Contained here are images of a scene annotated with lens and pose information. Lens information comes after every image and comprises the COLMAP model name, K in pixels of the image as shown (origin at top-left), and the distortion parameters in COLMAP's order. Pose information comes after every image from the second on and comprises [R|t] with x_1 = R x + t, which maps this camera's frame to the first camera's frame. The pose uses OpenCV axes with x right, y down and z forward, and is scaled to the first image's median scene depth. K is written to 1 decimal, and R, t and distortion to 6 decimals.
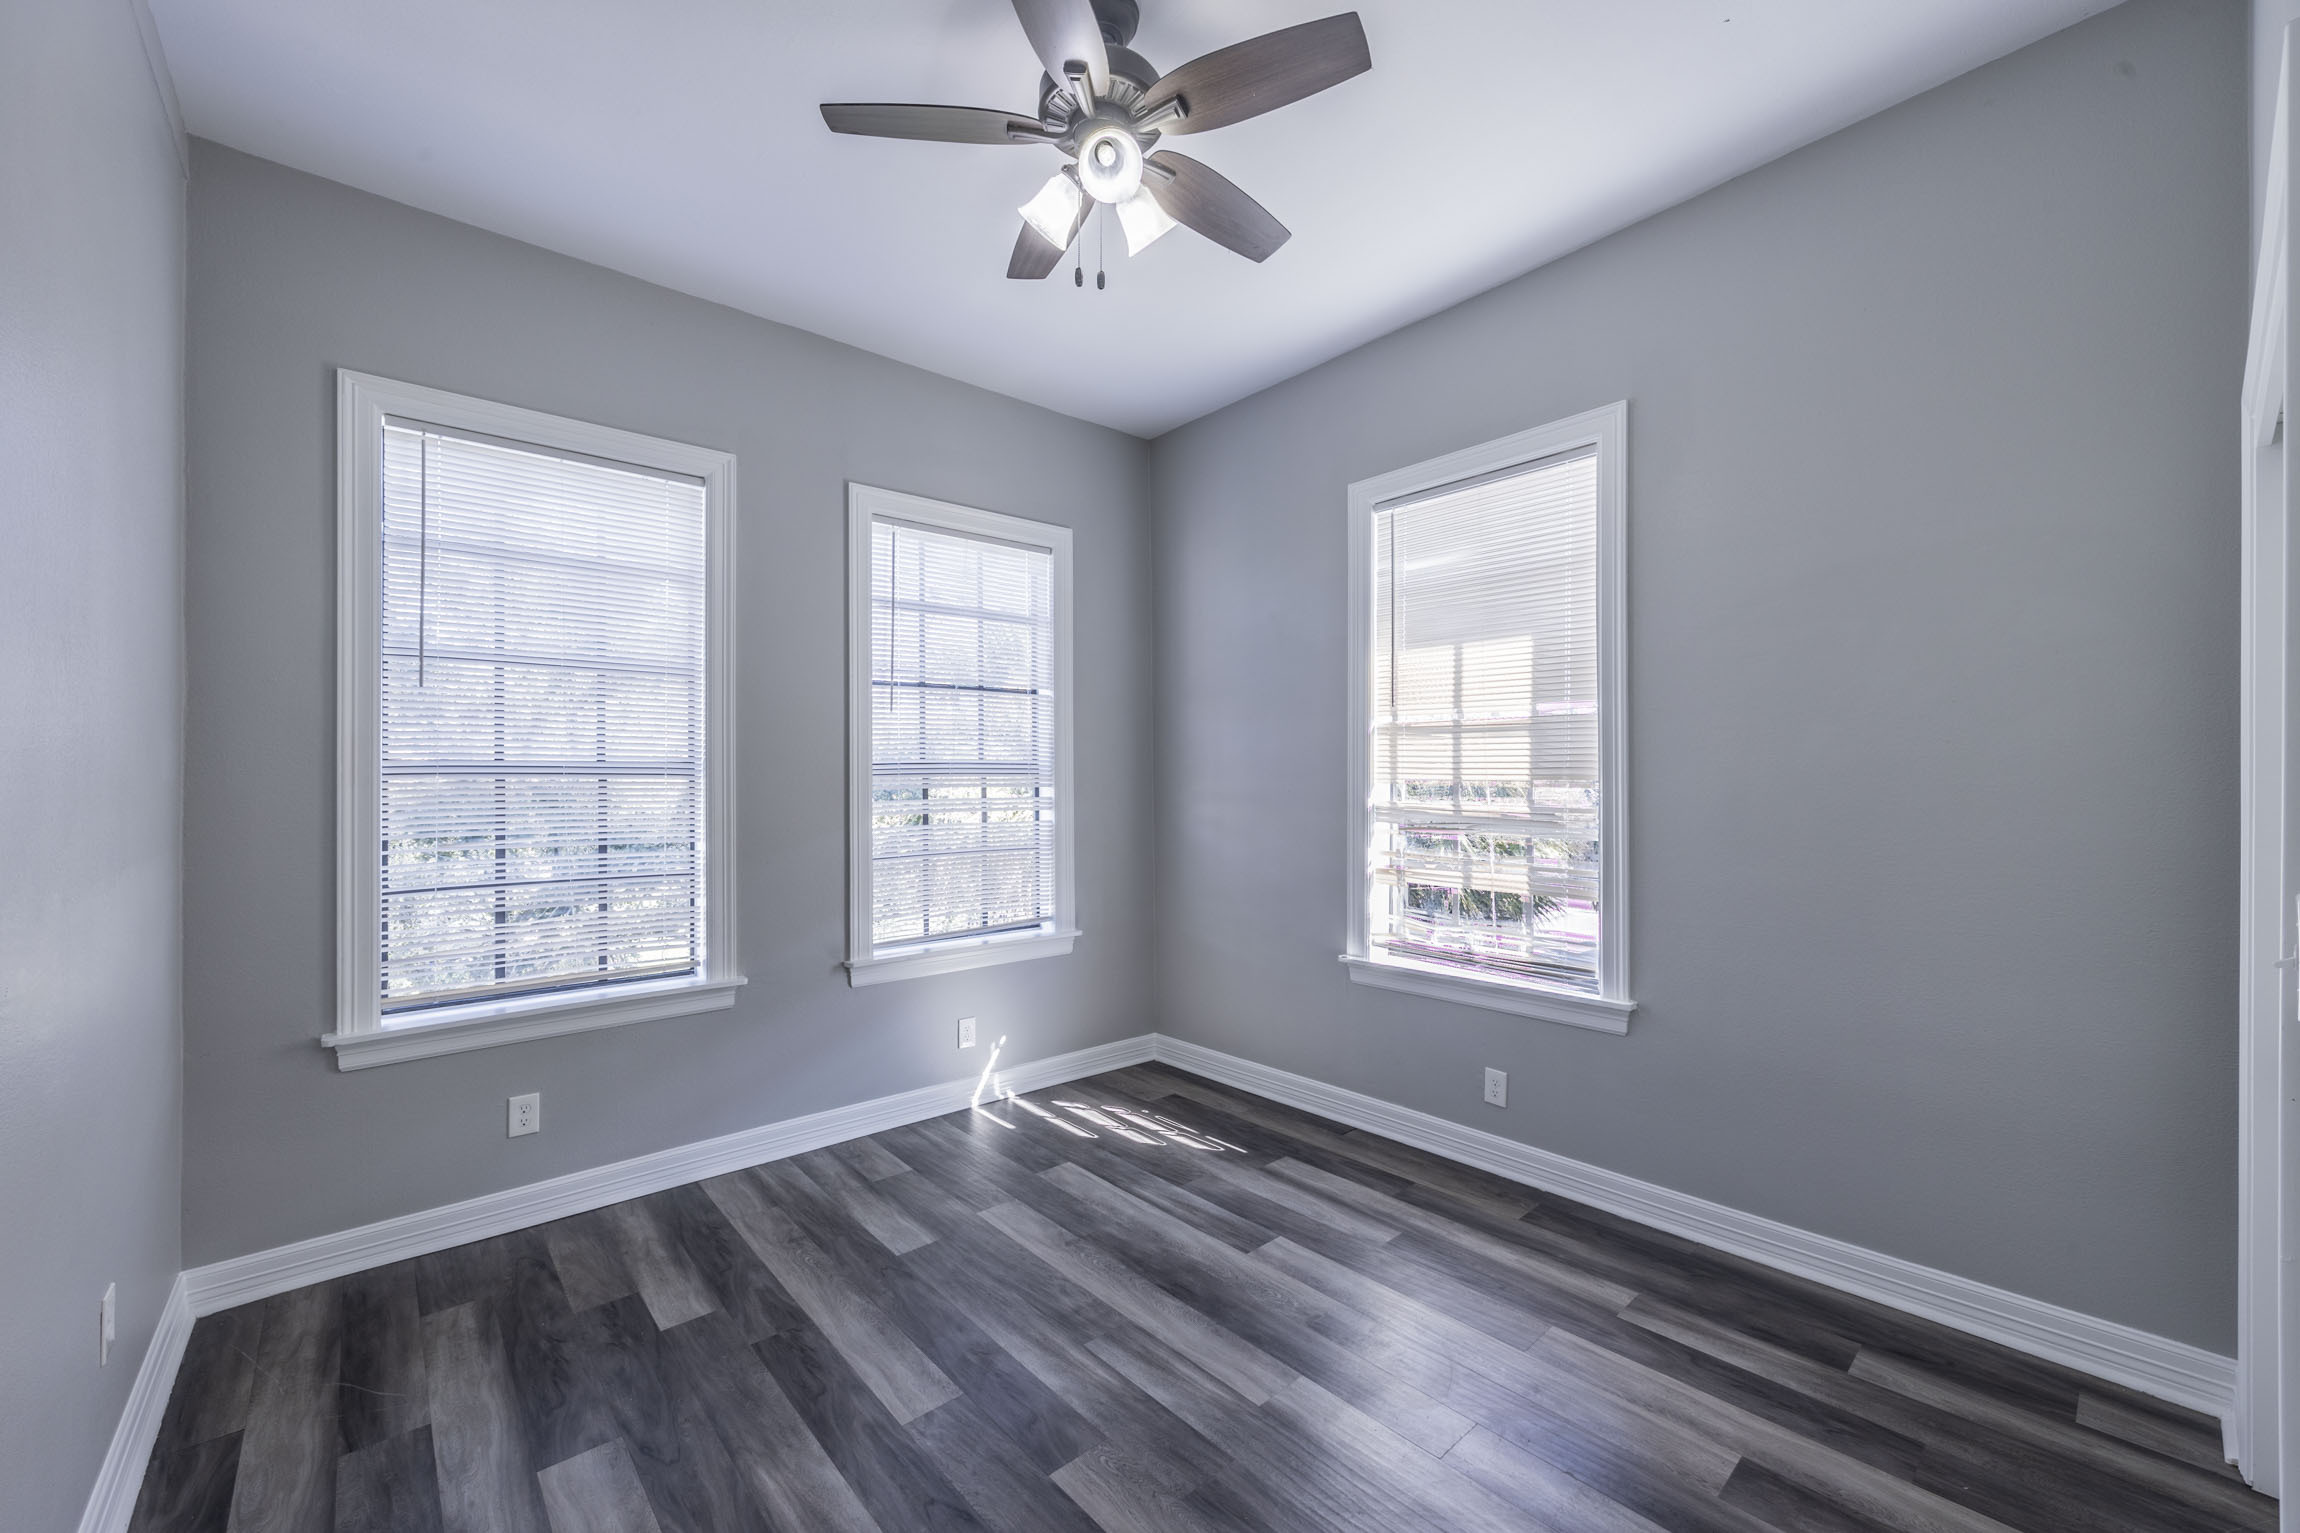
lens RADIAL K [[889.5, 0, 1136.2], [0, 889.5, 781.8], [0, 0, 1]] dist [-0.002386, -0.000005]
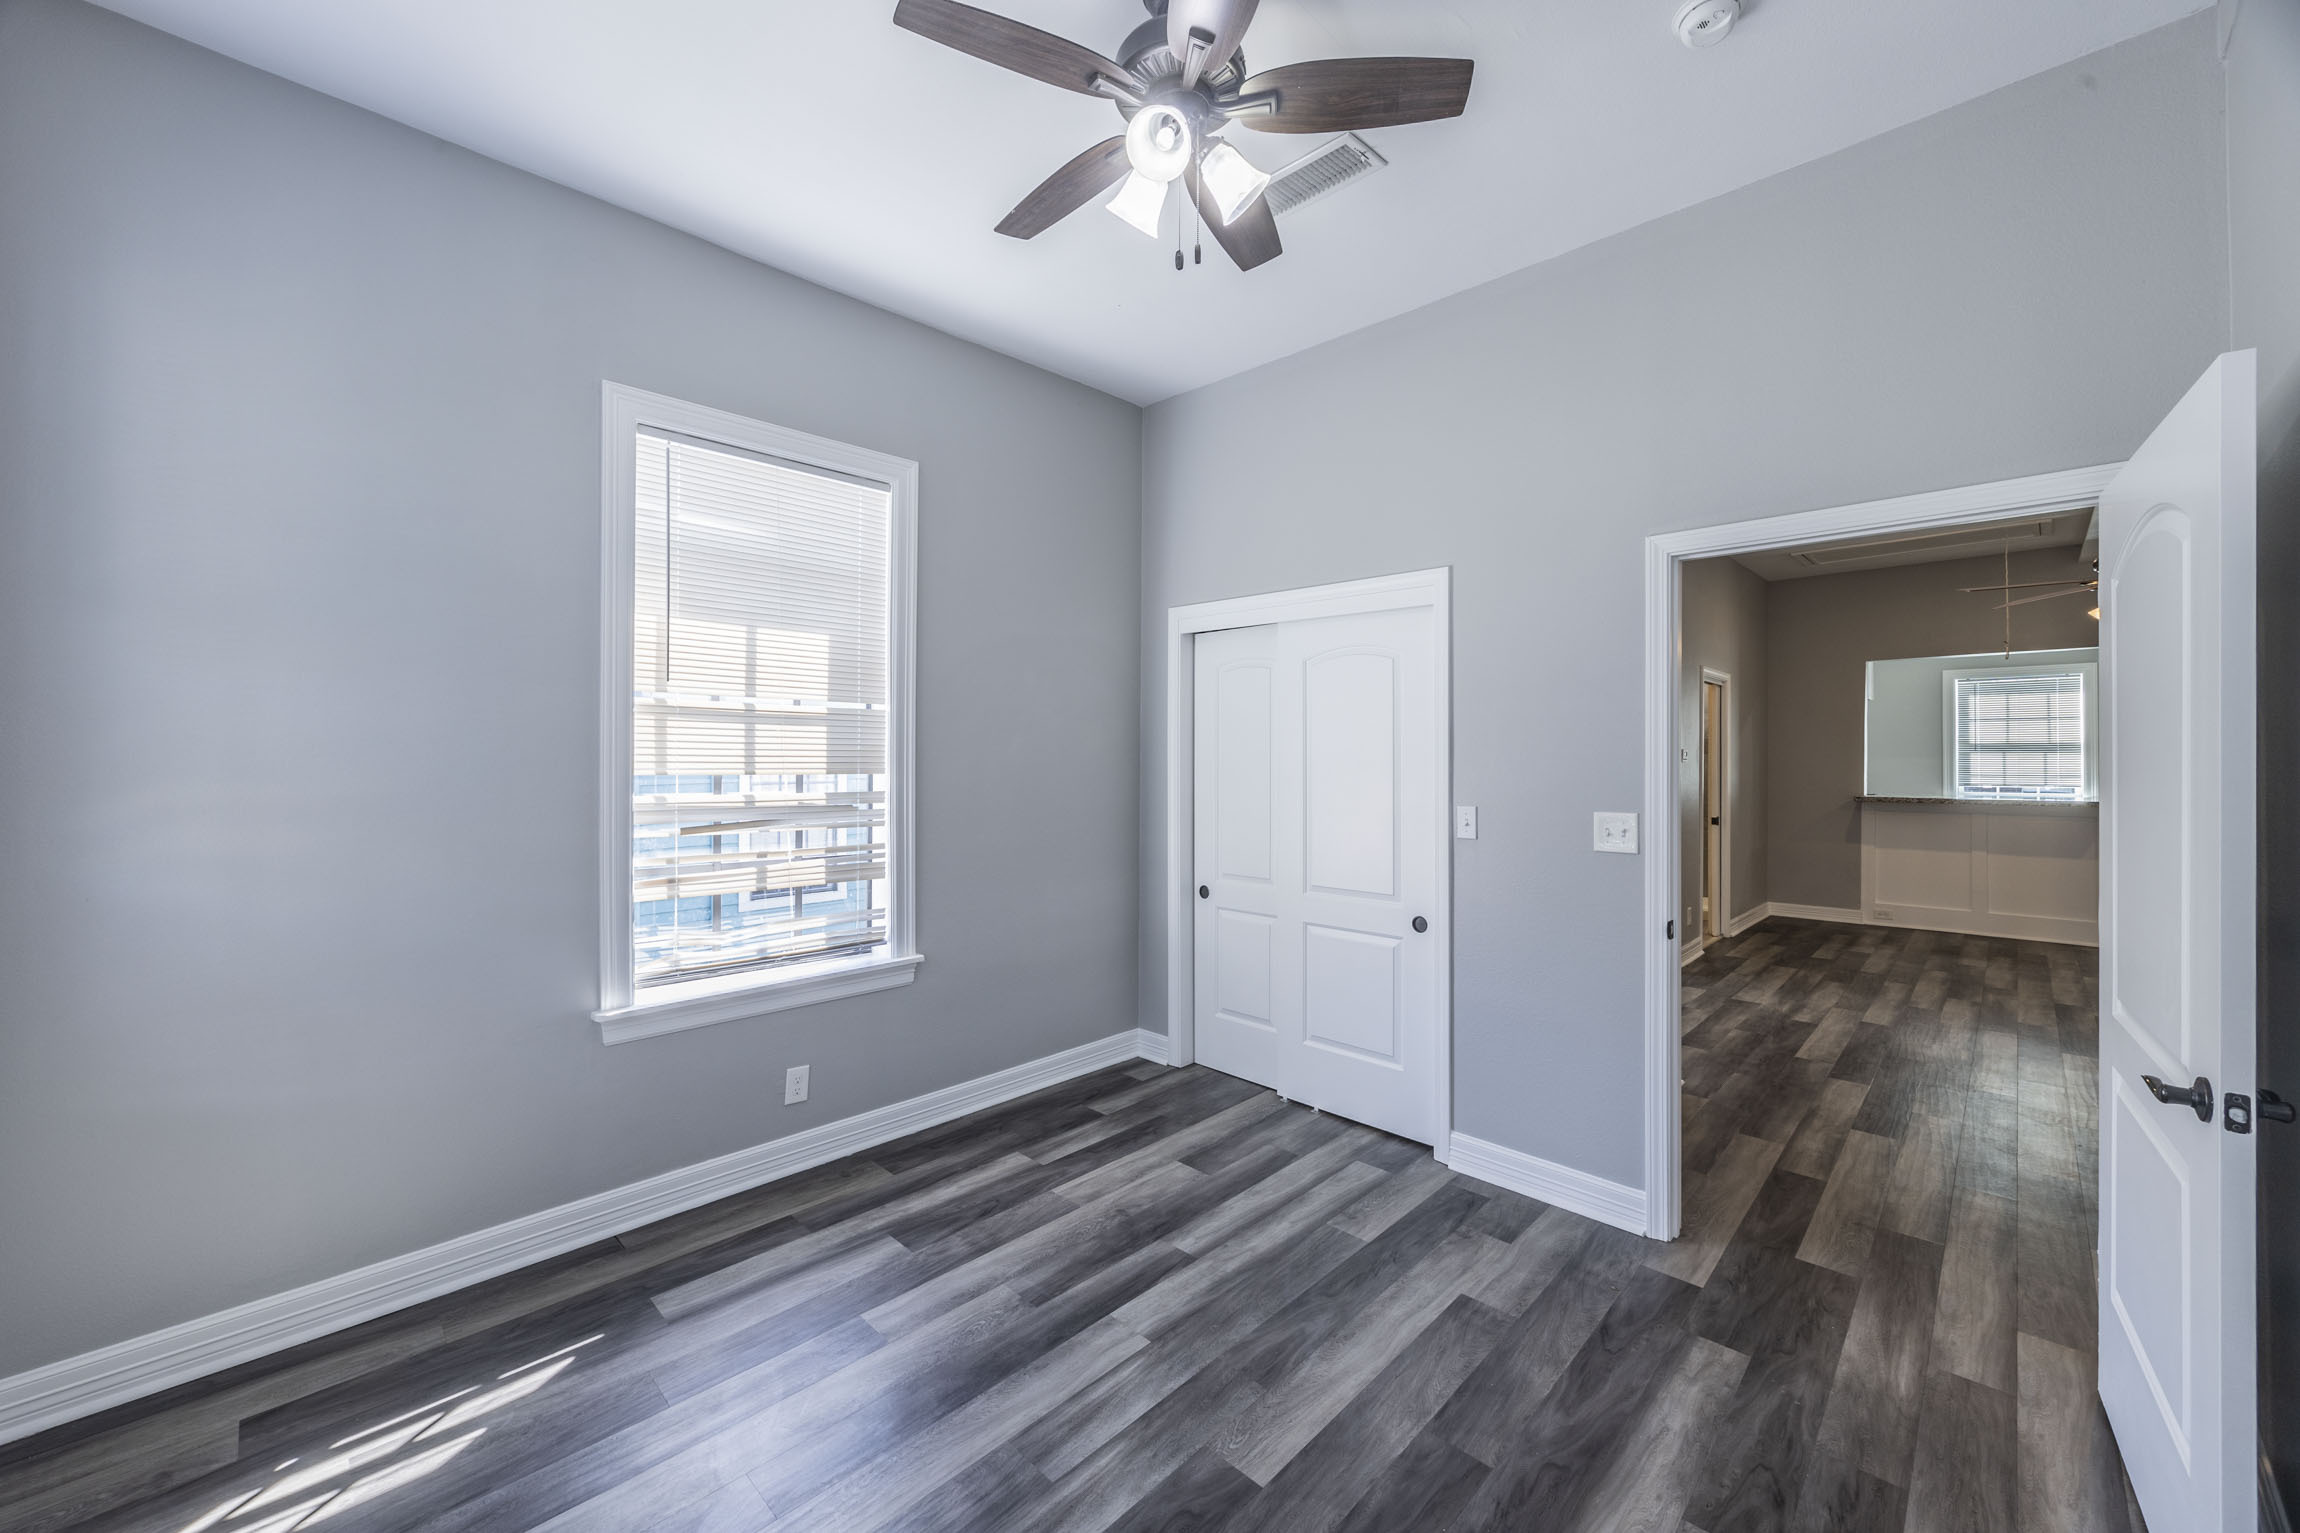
lens RADIAL K [[889.5, 0, 1162.3], [0, 889.5, 741.1], [0, 0, 1]] dist [-0.002386, -0.000005]
pose [[-0.084783, 0.025553, 0.996072, -0.634206], [0.000858, 0.999673, -0.025572, -0.009682], [-0.996399, -0.001314, -0.084777, 0.698043]]
